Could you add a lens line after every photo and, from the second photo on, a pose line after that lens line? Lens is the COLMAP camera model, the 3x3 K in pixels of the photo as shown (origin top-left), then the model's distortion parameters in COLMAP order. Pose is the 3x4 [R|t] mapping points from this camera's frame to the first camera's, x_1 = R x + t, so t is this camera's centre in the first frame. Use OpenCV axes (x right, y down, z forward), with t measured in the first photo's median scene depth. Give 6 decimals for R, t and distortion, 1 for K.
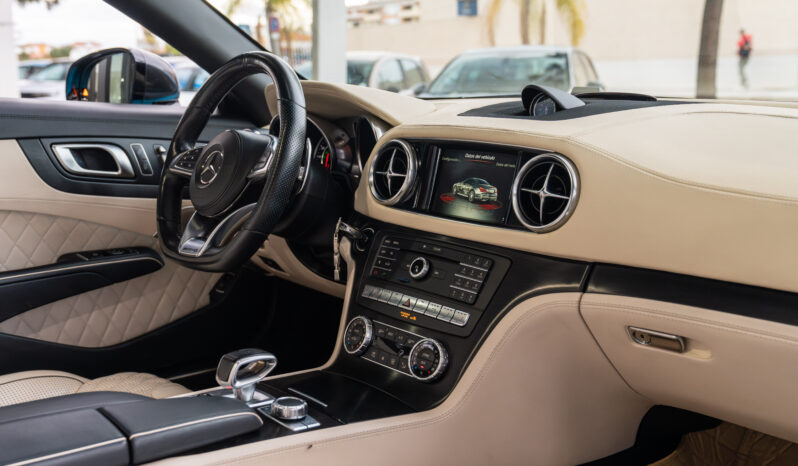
lens RADIAL K [[998.6, 0, 399.0], [0, 998.6, 233.0], [0, 0, 1]] dist [0.157363, 0.016620]
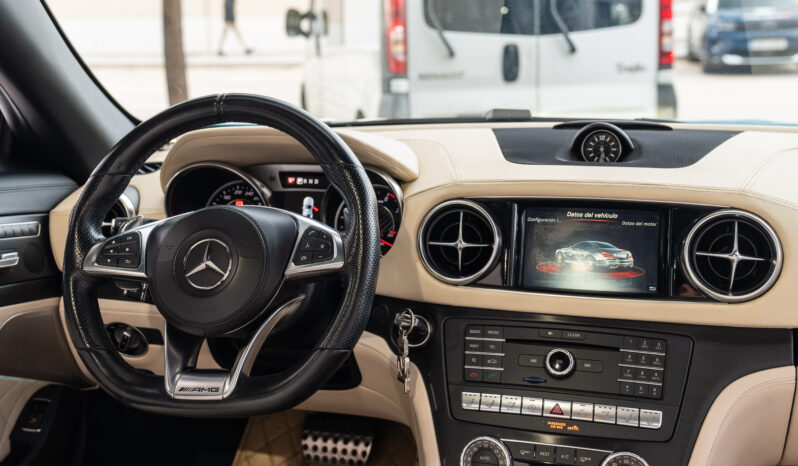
lens RADIAL K [[1088.0, 0, 400.4], [0, 1088.0, 181.1], [0, 0, 1]] dist [0.149105, 0.005116]
pose [[0.813942, -0.095214, 0.573090, -0.577539], [0.103924, 0.994429, 0.017615, -0.139116], [-0.571575, 0.045220, 0.819303, 0.349177]]
